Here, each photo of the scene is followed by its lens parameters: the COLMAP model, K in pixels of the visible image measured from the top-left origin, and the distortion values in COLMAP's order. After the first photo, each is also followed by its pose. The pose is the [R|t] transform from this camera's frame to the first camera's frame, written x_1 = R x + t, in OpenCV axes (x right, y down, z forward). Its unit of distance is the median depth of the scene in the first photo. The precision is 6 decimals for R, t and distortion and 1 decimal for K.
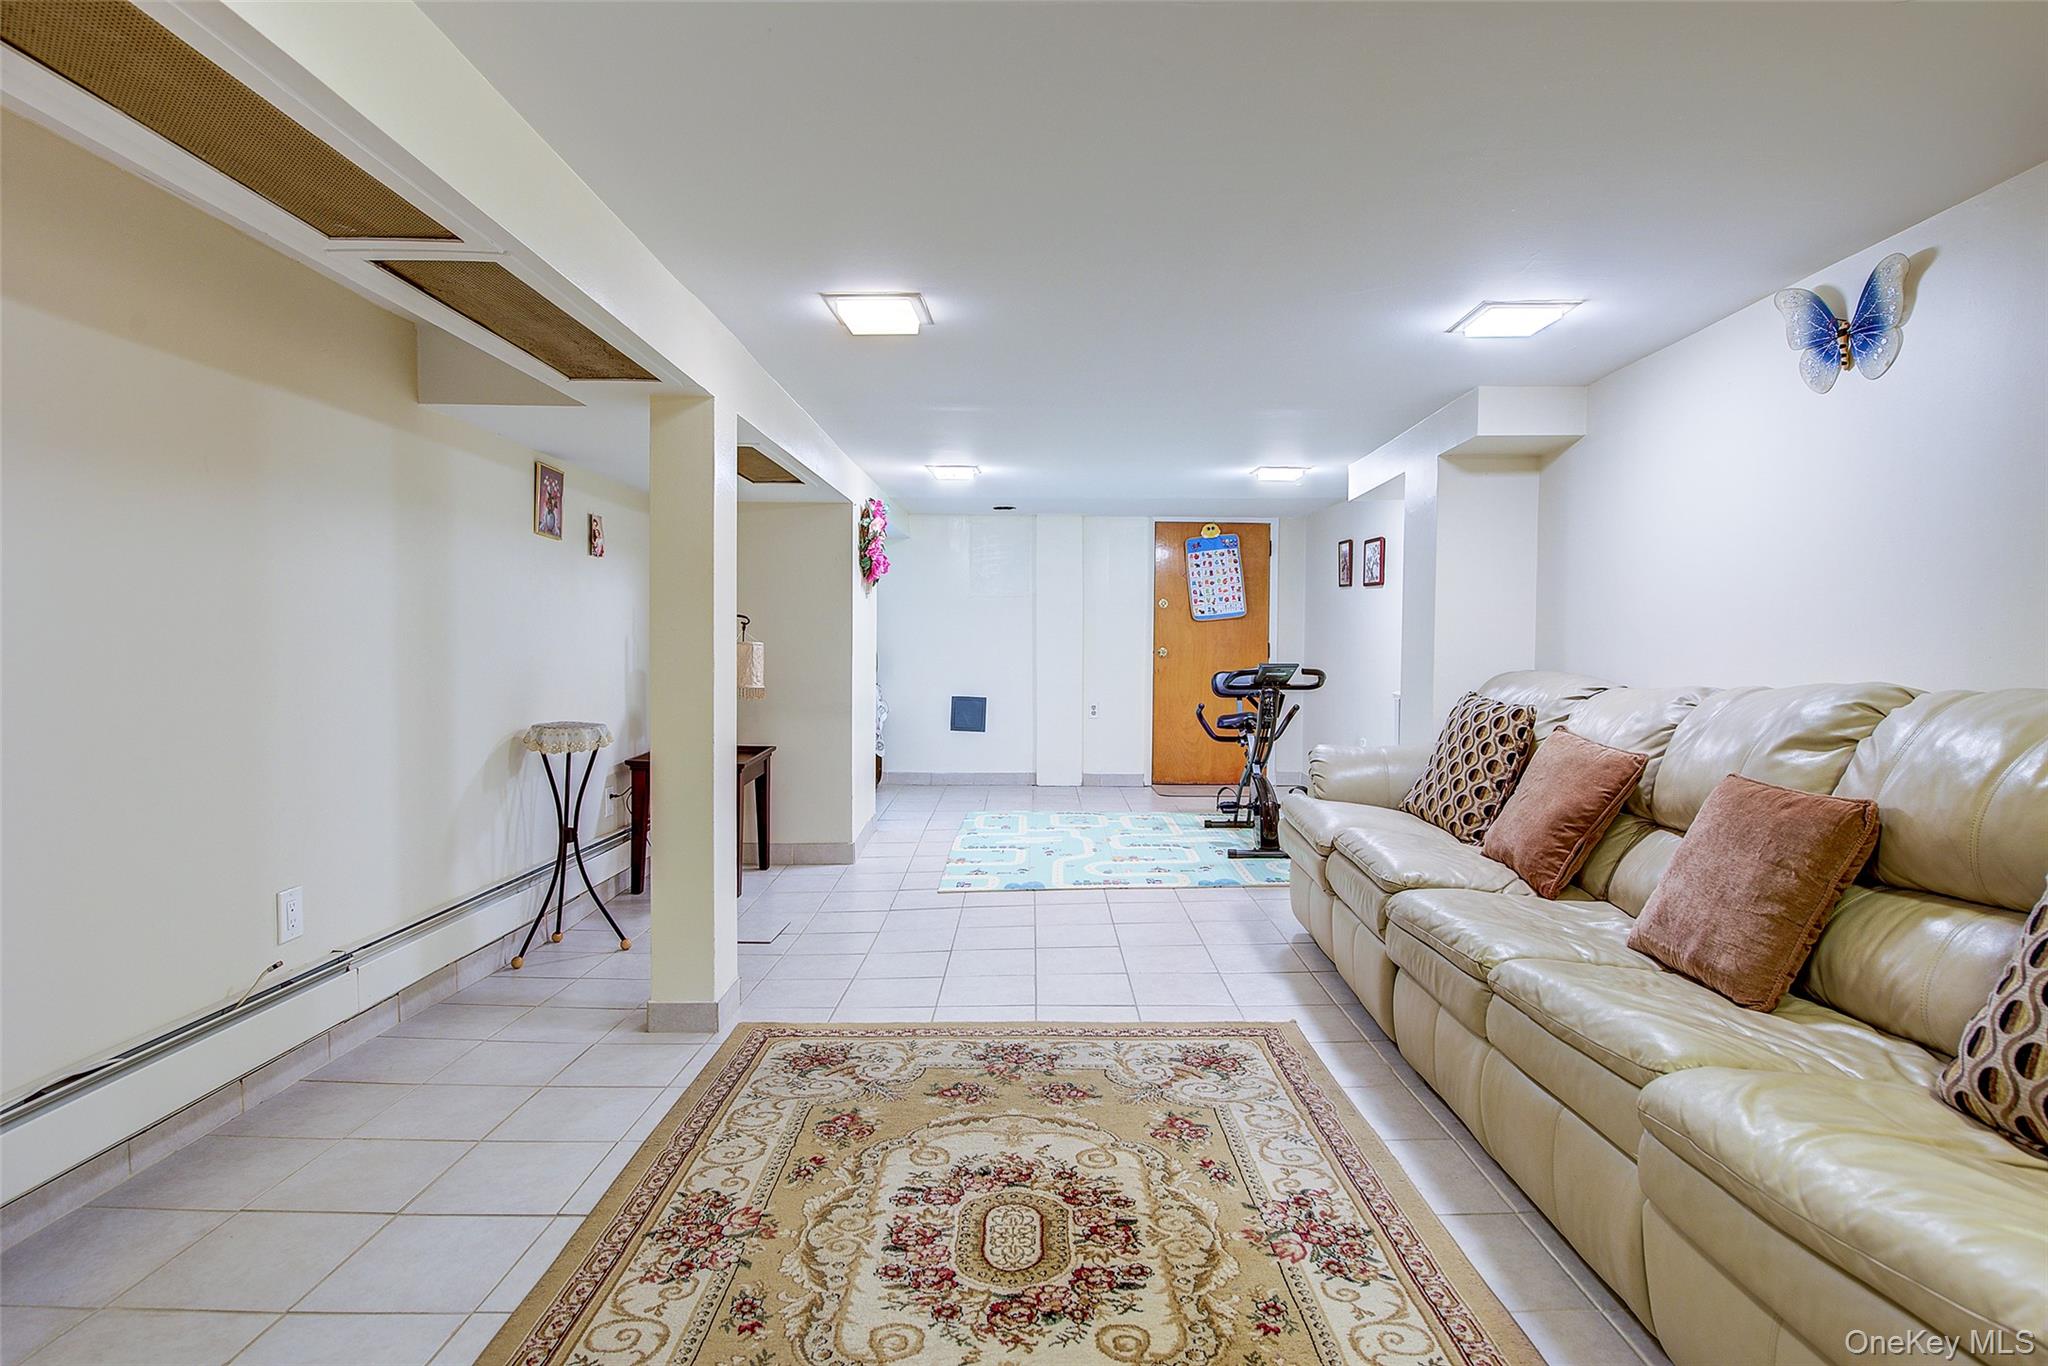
lens RADIAL K [[1070.4, 0, 1030.1], [0, 1070.4, 678.0], [0, 0, 1]] dist [-0.002037, -0.001529]
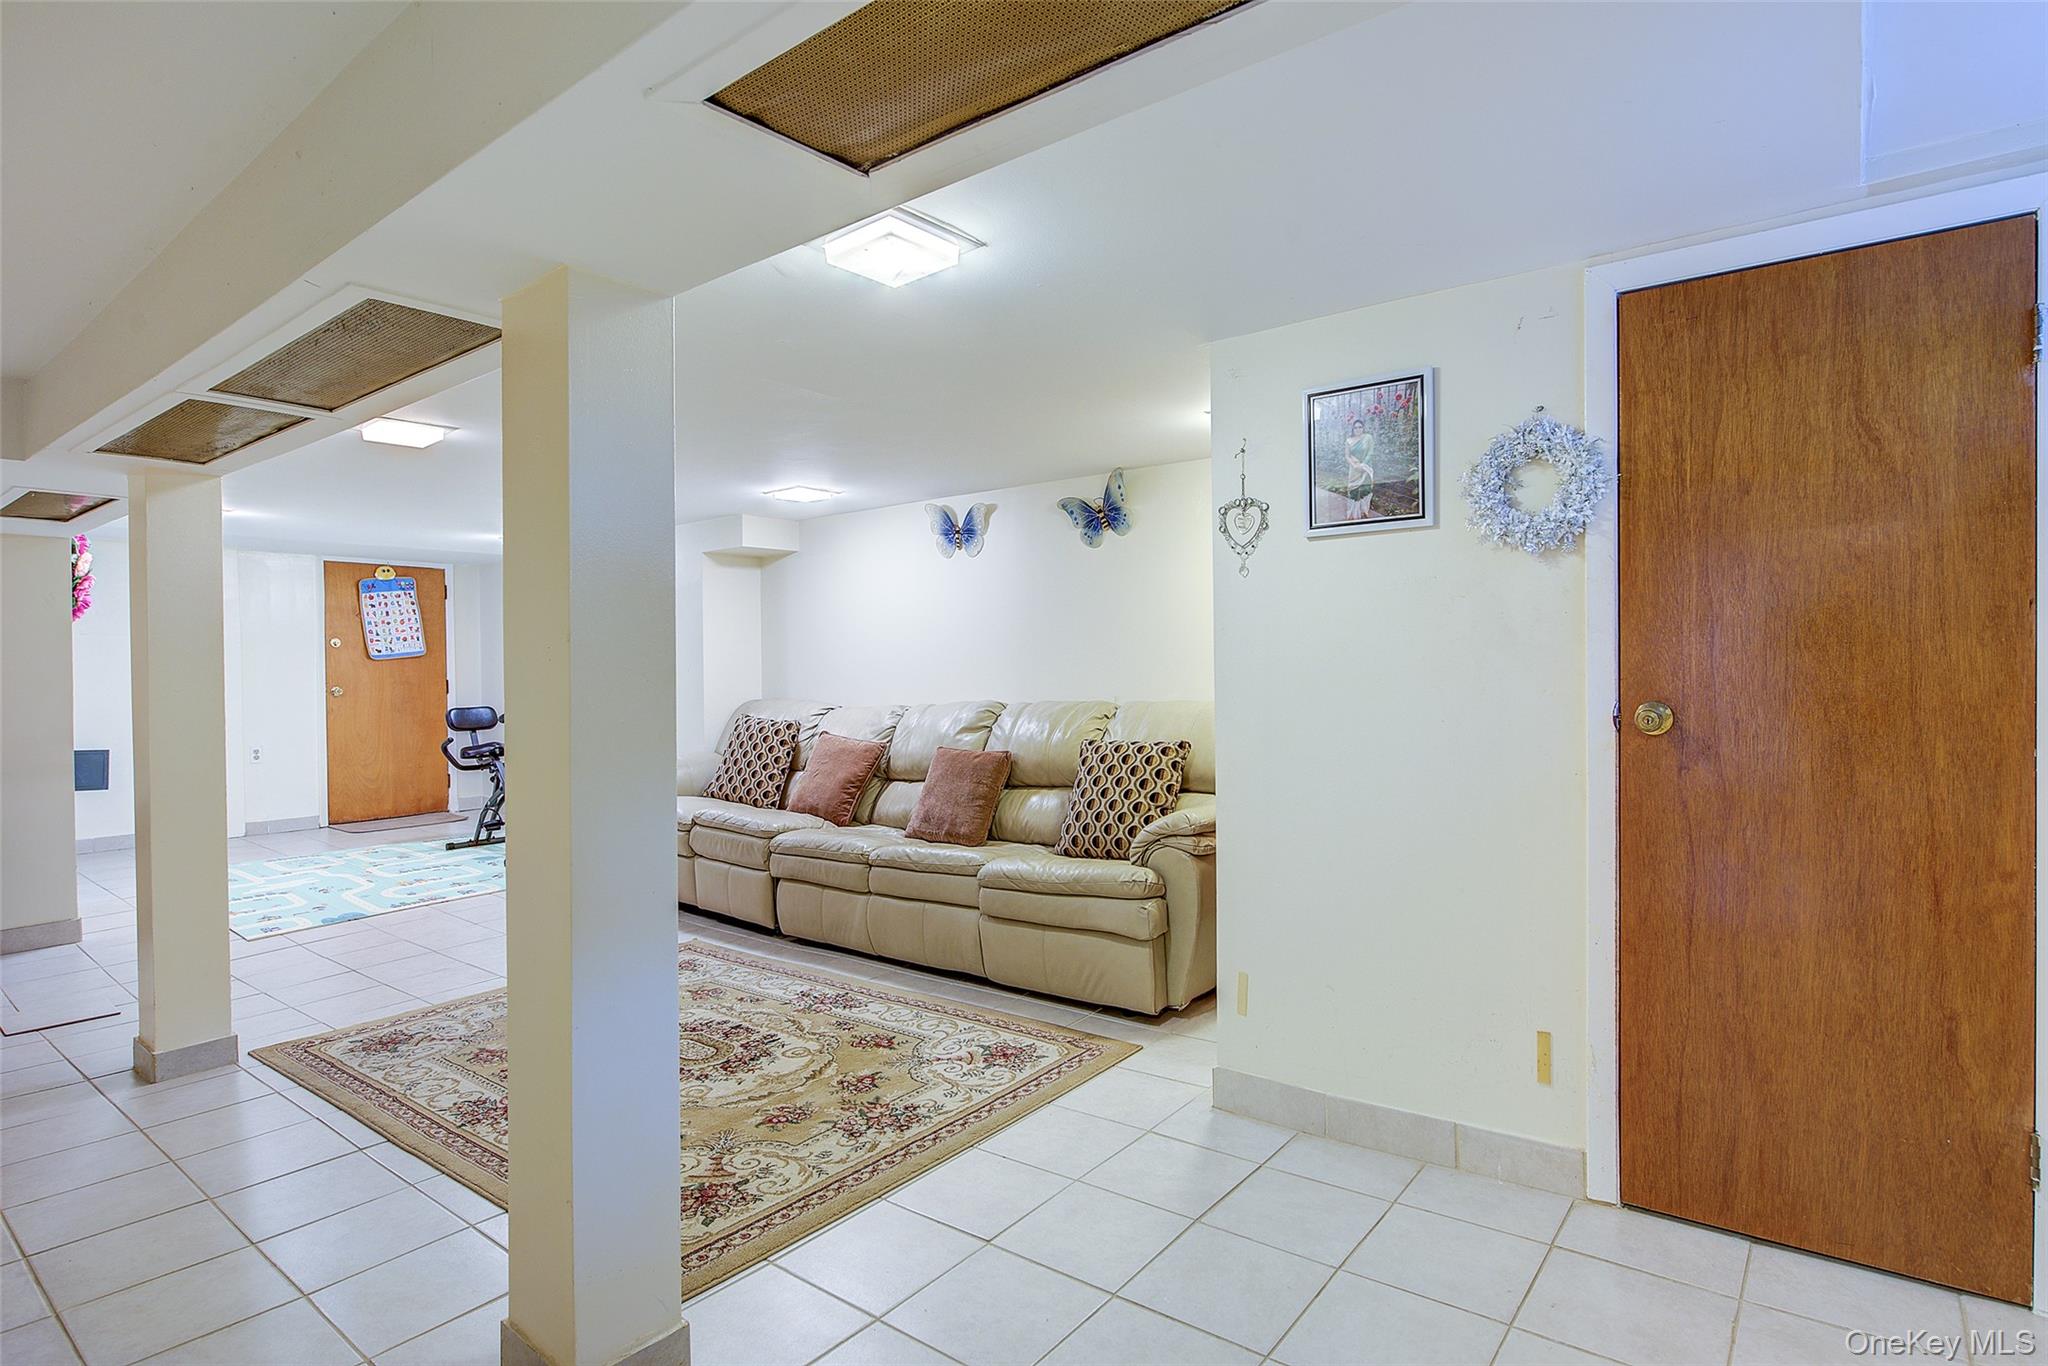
lens RADIAL K [[1056.3, 0, 1033.8], [0, 1056.3, 677.4], [0, 0, 1]] dist [-0.000593, -0.000841]
pose [[0.614344, -0.020583, 0.788770, -0.737040], [0.037430, 0.999295, -0.003077, -0.027927], [-0.788150, 0.031414, 0.614681, -0.351469]]
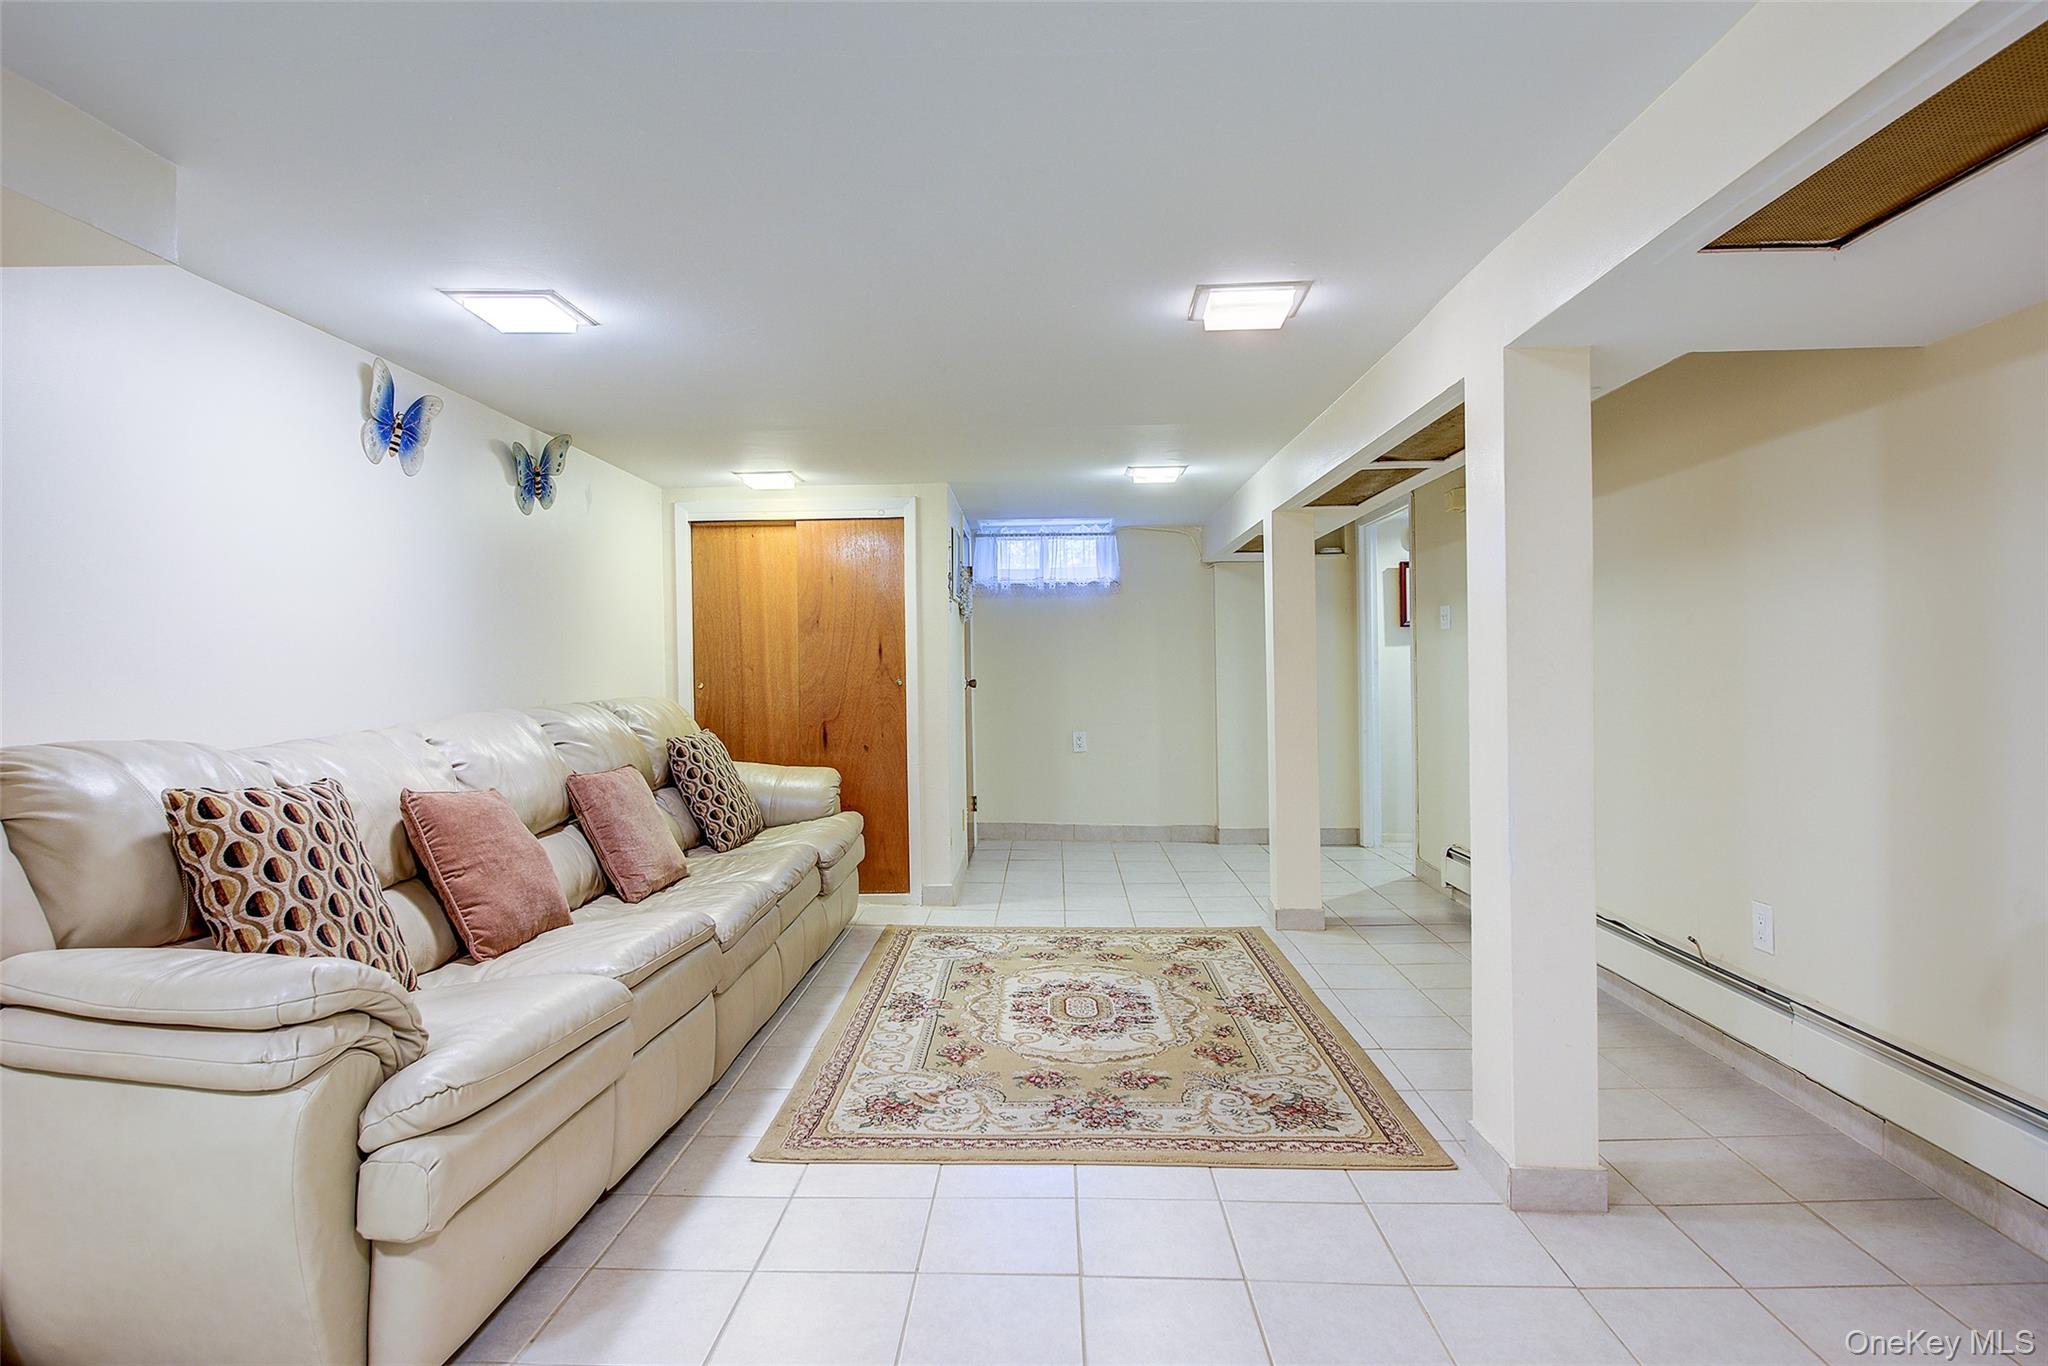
lens RADIAL K [[1103.1, 0, 1034.1], [0, 1103.1, 676.0], [0, 0, 1]] dist [0.001401, 0.000097]
pose [[-0.999901, 0.005452, 0.013008, 0.027402], [0.005884, 0.999423, 0.033452, -0.074340], [-0.012818, 0.033525, -0.999356, 2.138129]]
